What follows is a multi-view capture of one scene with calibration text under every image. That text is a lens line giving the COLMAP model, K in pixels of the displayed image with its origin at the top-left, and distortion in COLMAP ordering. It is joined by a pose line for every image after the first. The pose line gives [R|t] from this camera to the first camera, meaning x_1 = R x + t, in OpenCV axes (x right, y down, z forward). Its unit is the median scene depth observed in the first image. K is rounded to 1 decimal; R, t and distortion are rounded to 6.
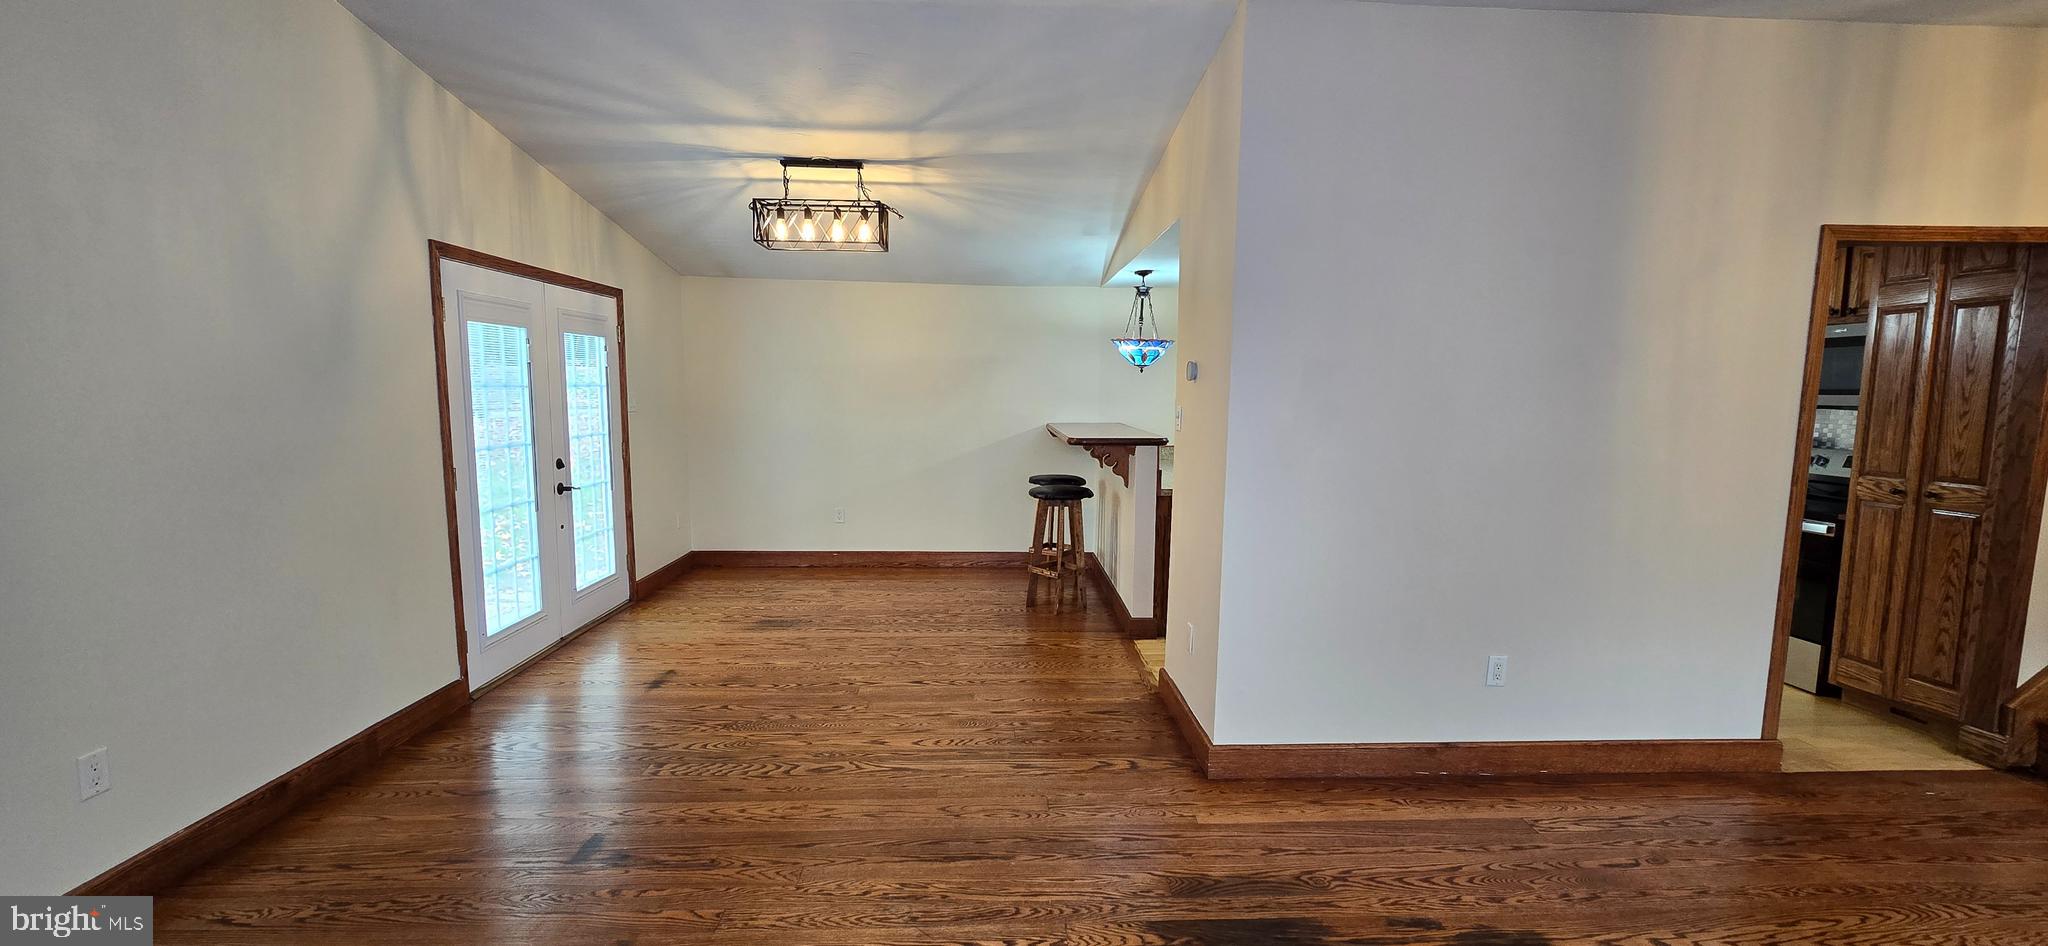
lens RADIAL K [[835.5, 0, 1036.6], [0, 835.5, 478.2], [0, 0, 1]] dist [-0.005709, 0.001622]
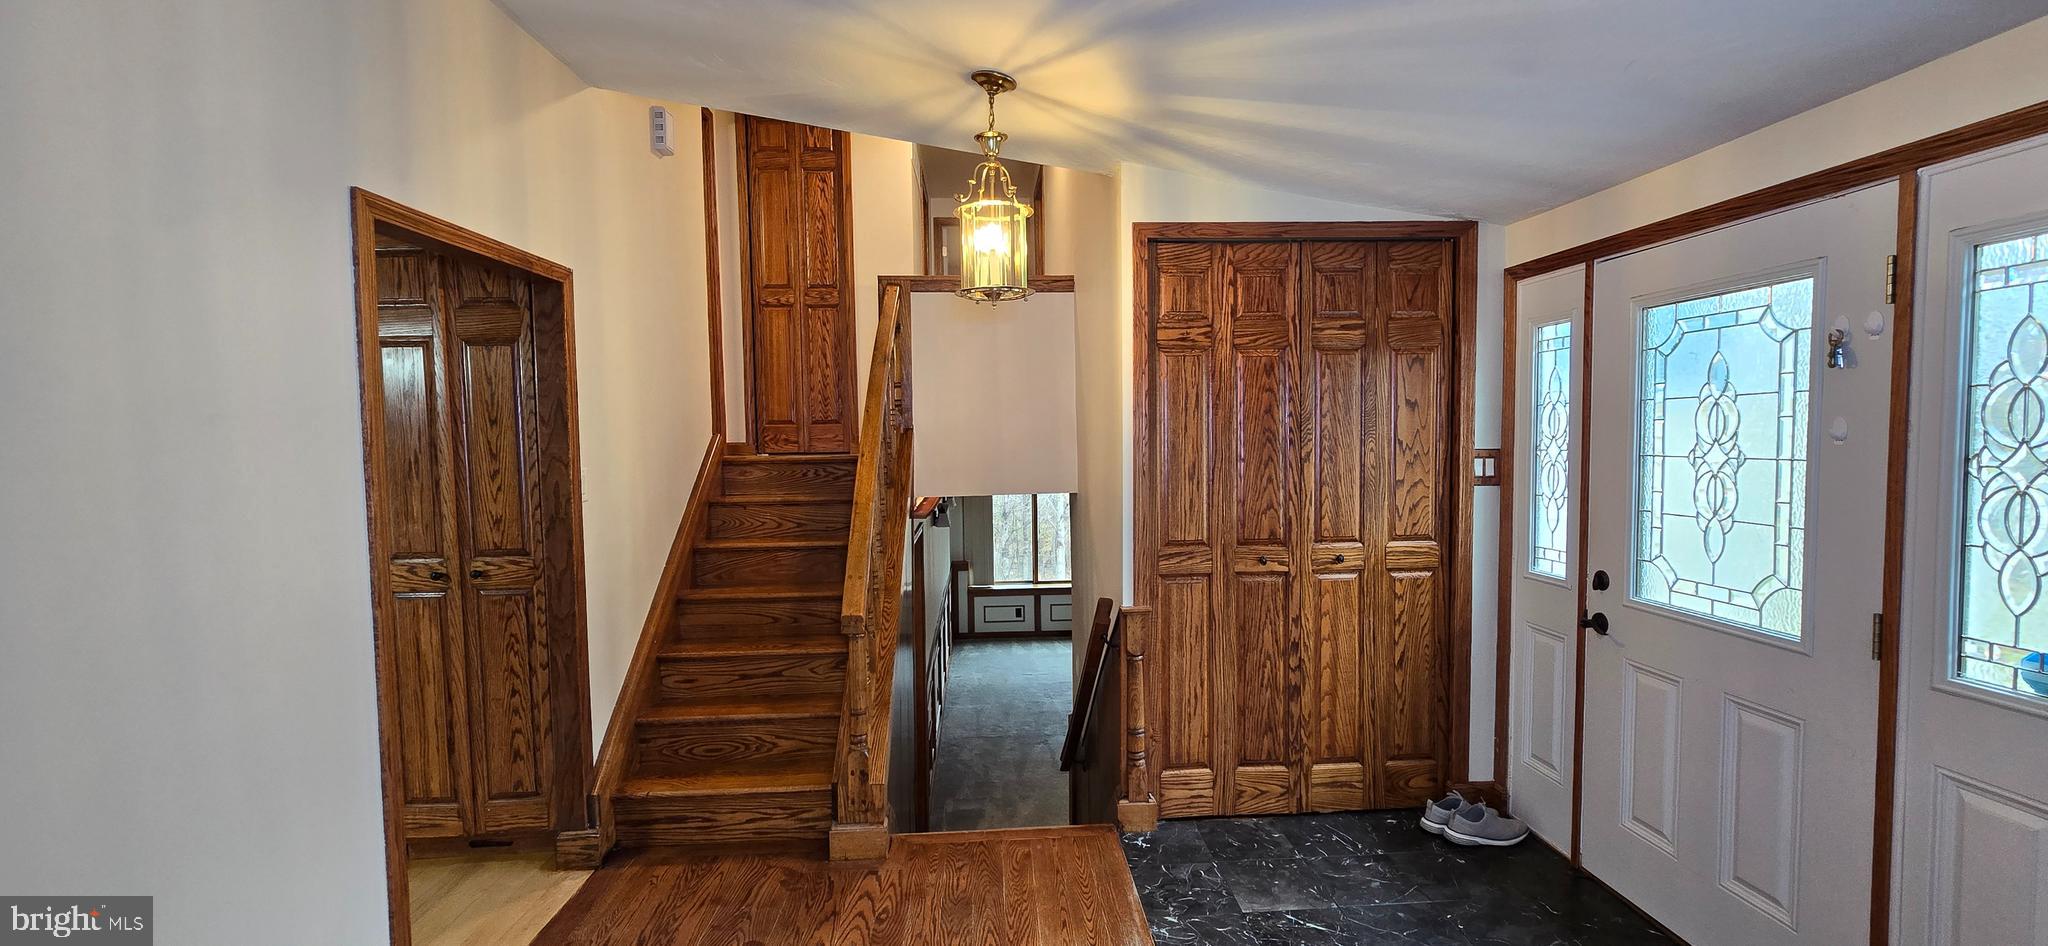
lens RADIAL K [[835.5, 0, 1033.3], [0, 835.5, 479.6], [0, 0, 1]] dist [-0.005709, 0.001622]
pose [[-0.008556, -0.065968, 0.997785, 0.253789], [0.120378, 0.990497, 0.066518, -0.056737], [-0.992691, 0.120680, -0.000534, 0.429468]]
